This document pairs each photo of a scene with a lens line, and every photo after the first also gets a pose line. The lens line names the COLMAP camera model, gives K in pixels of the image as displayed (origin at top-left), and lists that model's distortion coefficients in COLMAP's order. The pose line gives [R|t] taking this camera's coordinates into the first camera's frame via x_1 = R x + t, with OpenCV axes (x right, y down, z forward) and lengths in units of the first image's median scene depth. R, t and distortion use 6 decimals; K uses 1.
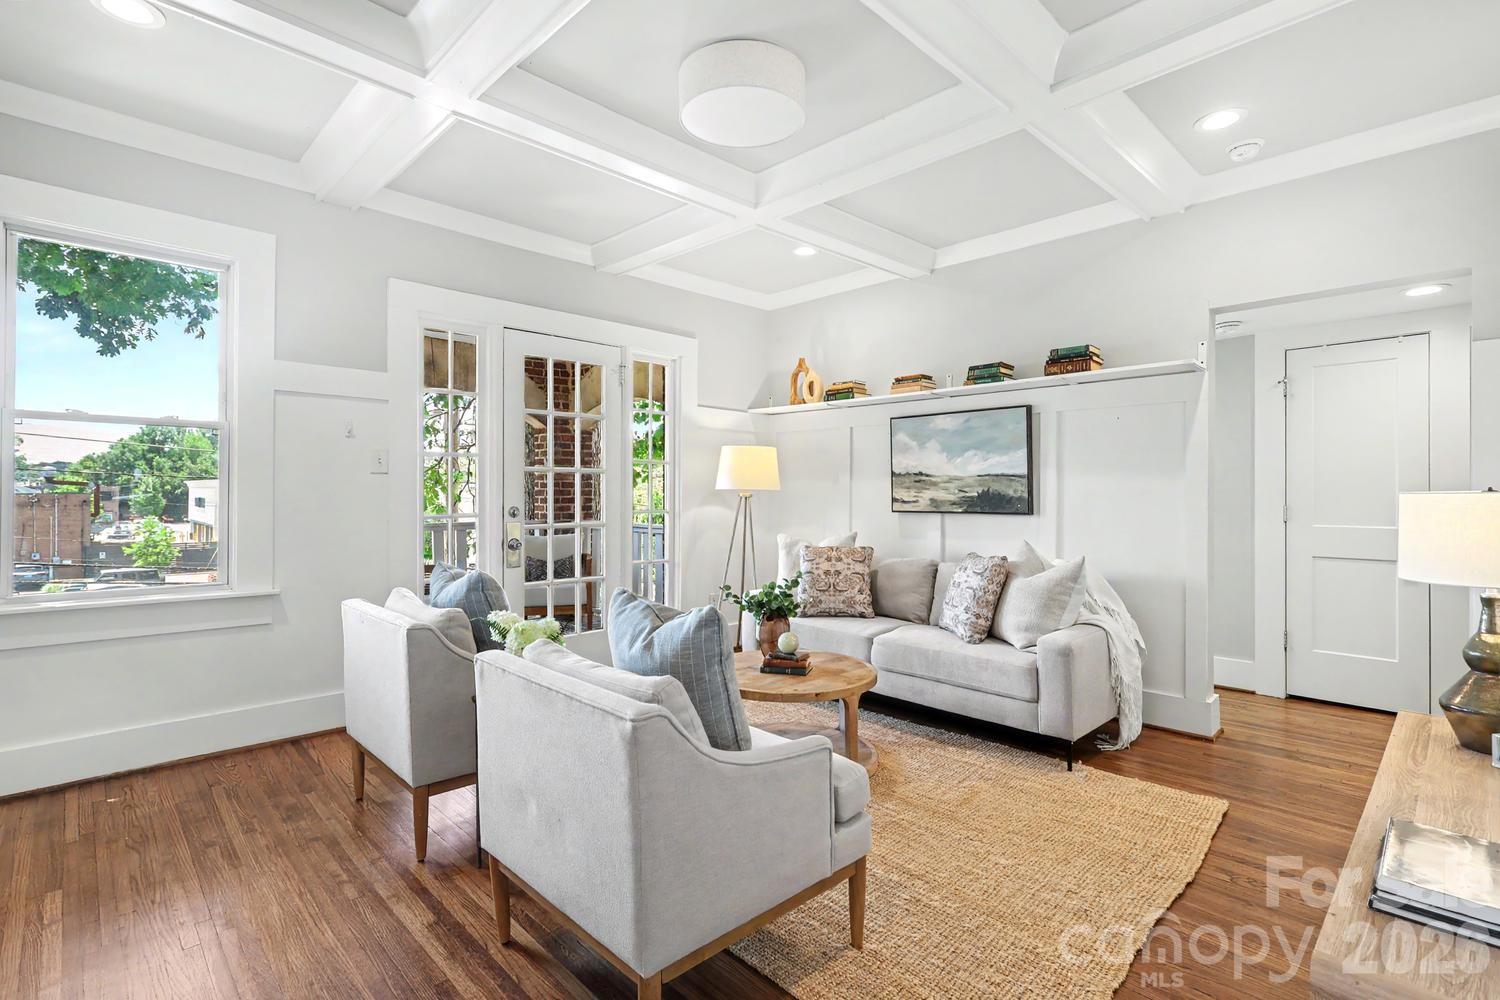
lens RADIAL K [[704.3, 0, 741.0], [0, 704.3, 499.6], [0, 0, 1]] dist [-0.000530, 0.000051]
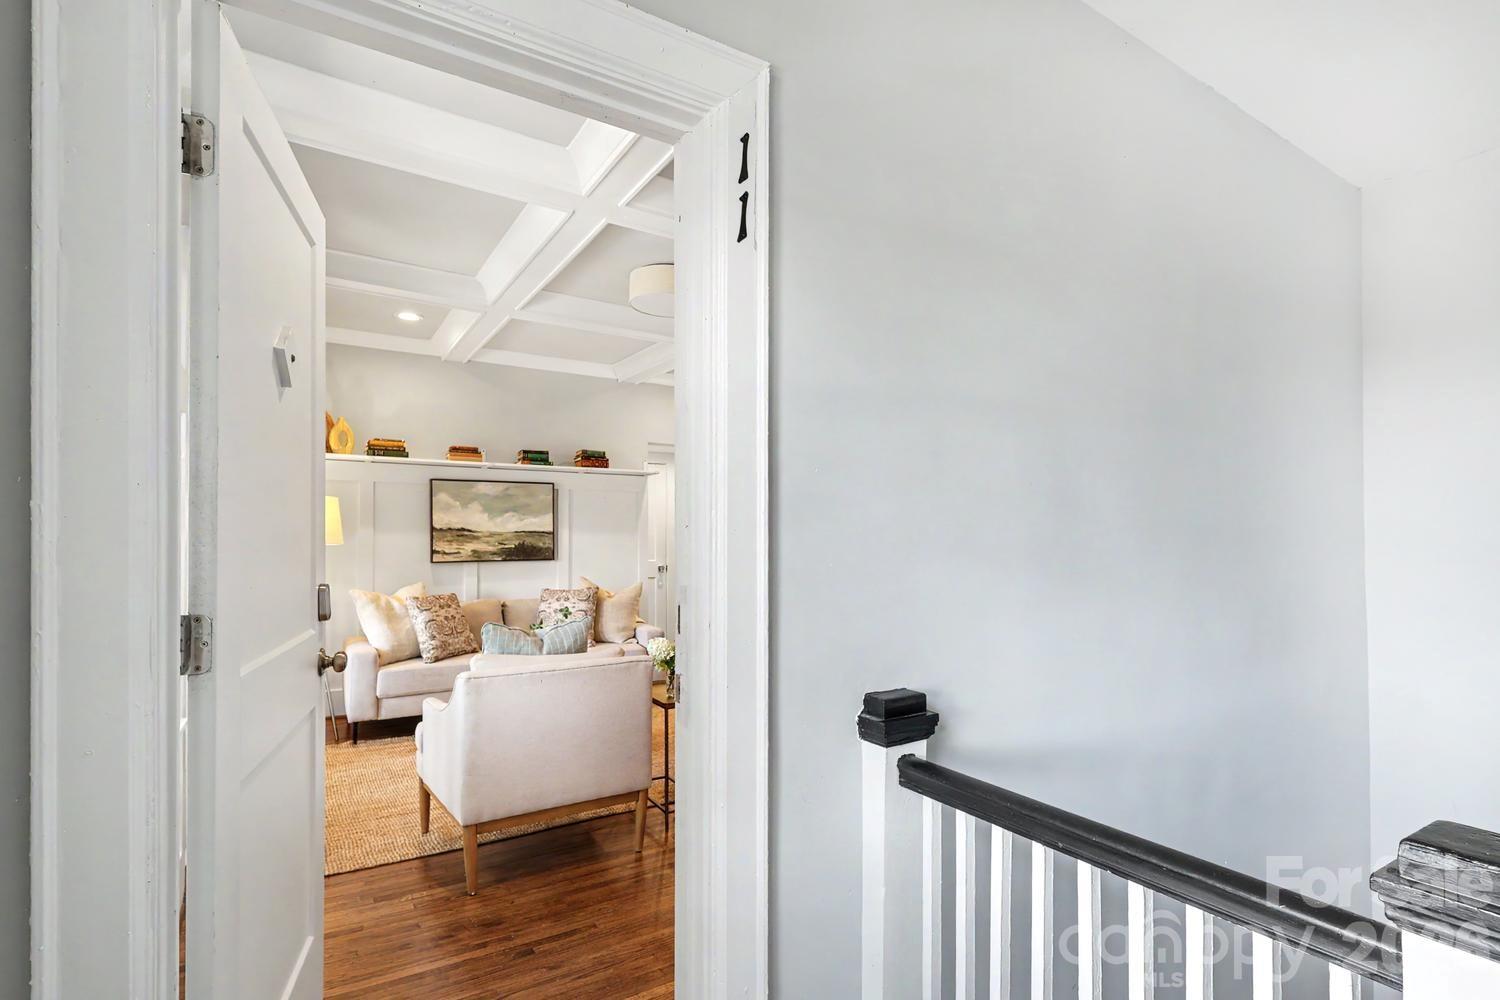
lens RADIAL K [[730.5, 0, 752.7], [0, 730.5, 524.8], [0, 0, 1]] dist [0.001383, 0.000212]
pose [[0.190602, 0.016580, 0.981527, -0.897776], [0.012115, 0.999741, -0.019240, -0.015243], [-0.981593, 0.015558, 0.190352, 0.298828]]
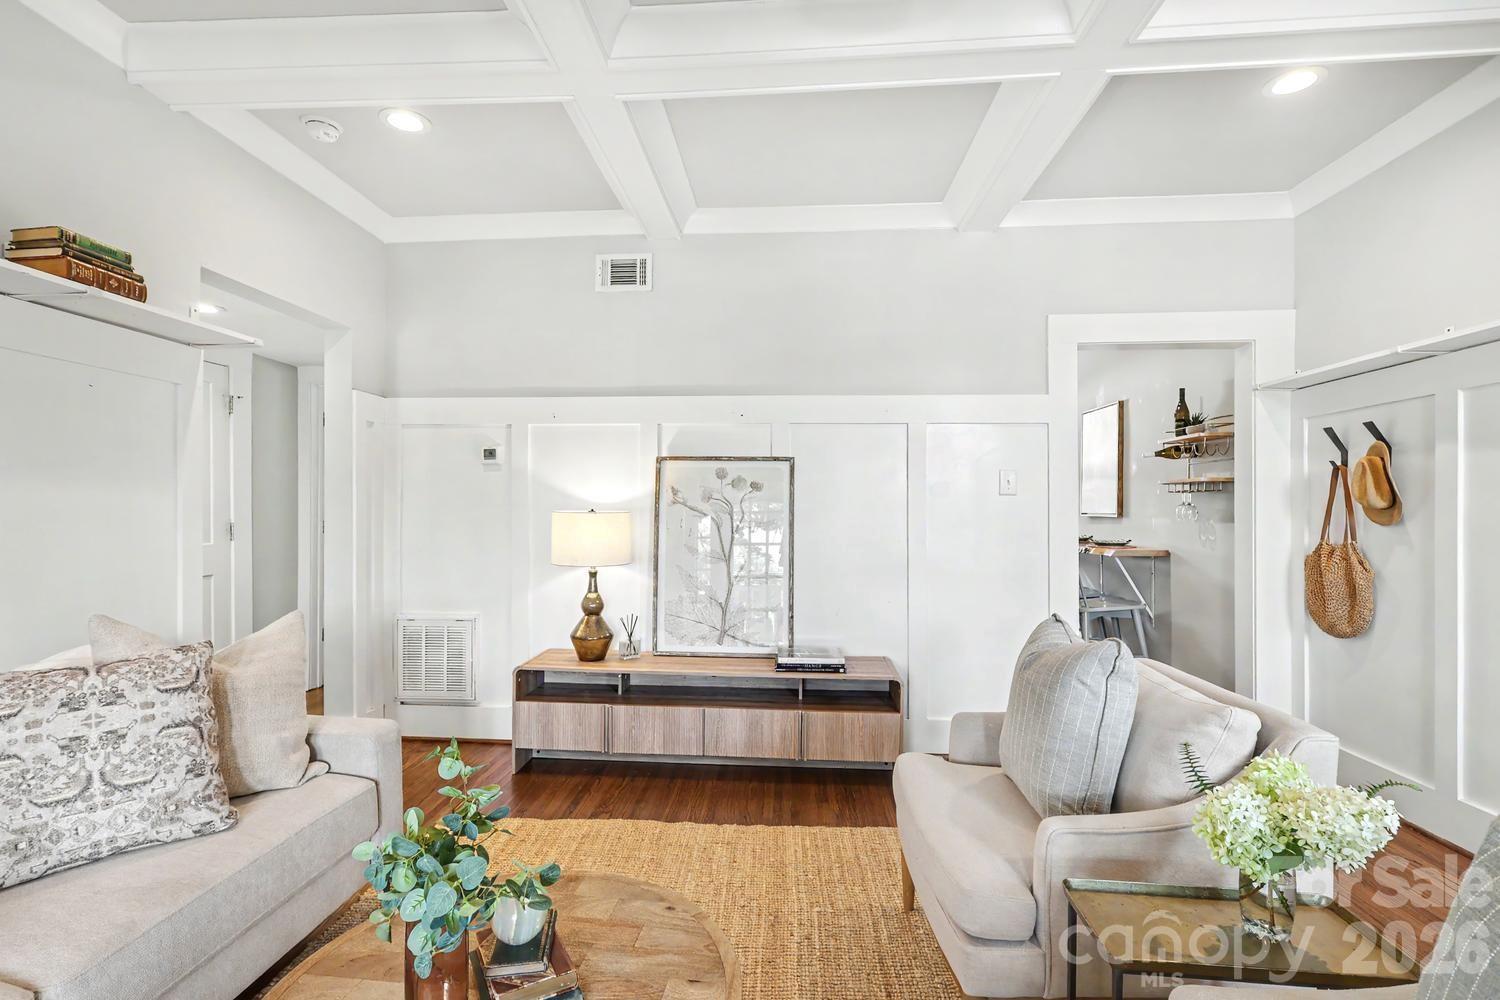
lens RADIAL K [[709.6, 0, 746.9], [0, 709.6, 505.1], [0, 0, 1]] dist [0.001344, 0.000633]
pose [[-0.671411, 0.001159, 0.741085, -0.221067], [0.004850, 0.999984, 0.002830, -0.014591], [-0.741070, 0.005494, -0.671406, 0.854653]]
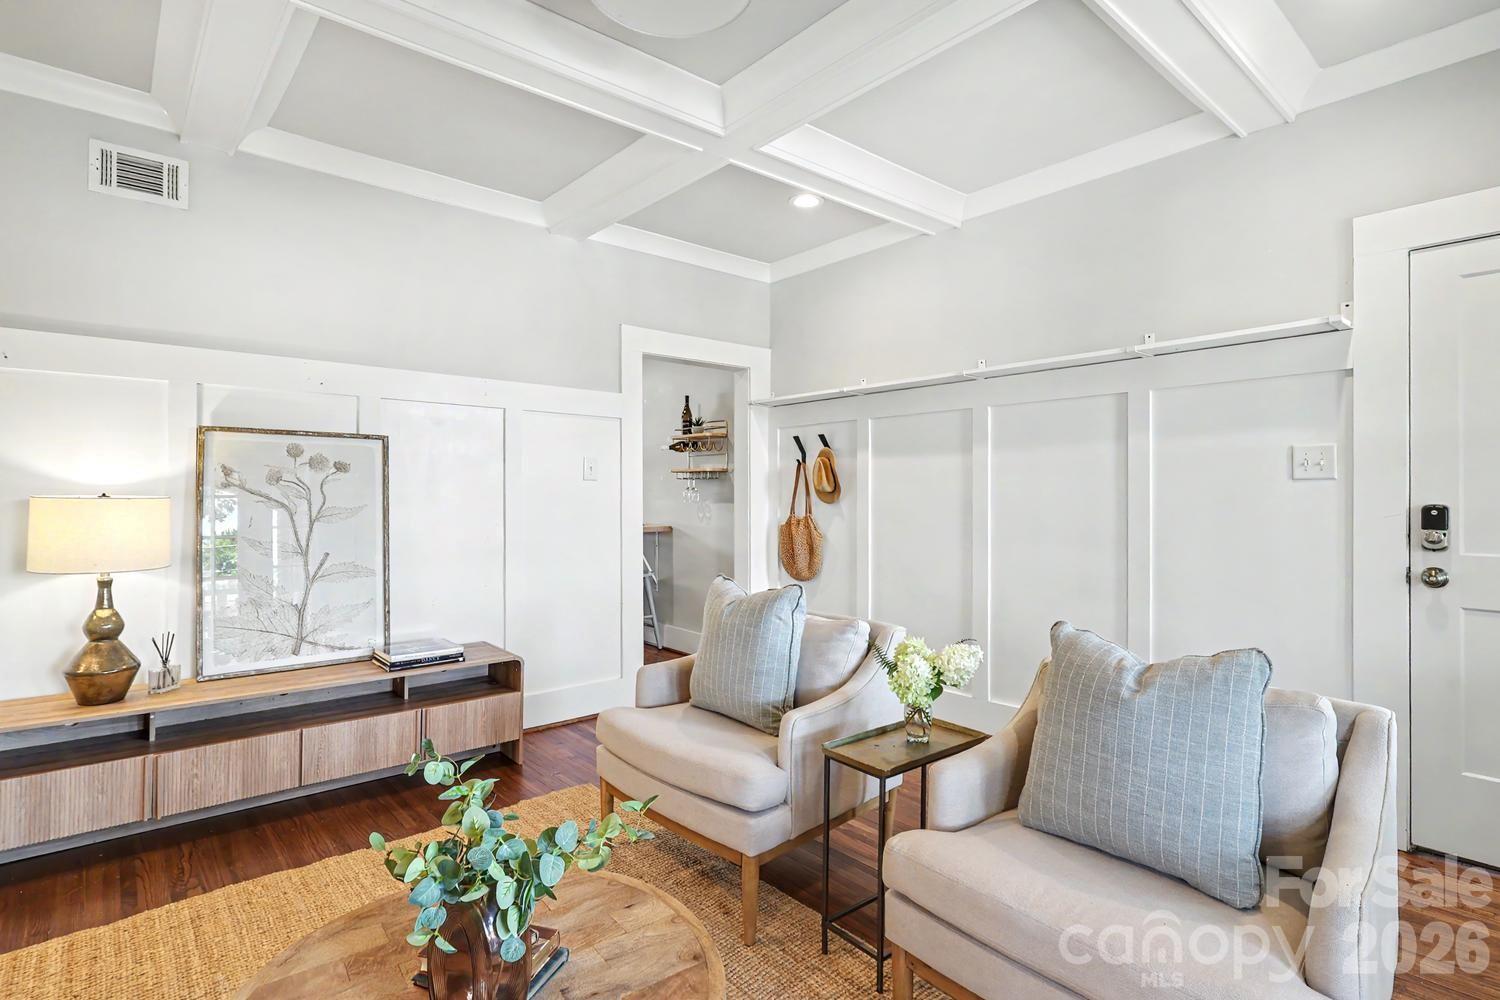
lens RADIAL K [[736.2, 0, 746.4], [0, 736.2, 484.0], [0, 0, 1]] dist [-0.001349, -0.000104]
pose [[-0.998487, -0.002312, 0.054942, -0.067579], [-0.002373, 0.999997, -0.001044, -0.016993], [-0.054939, -0.001173, -0.998489, 1.015237]]
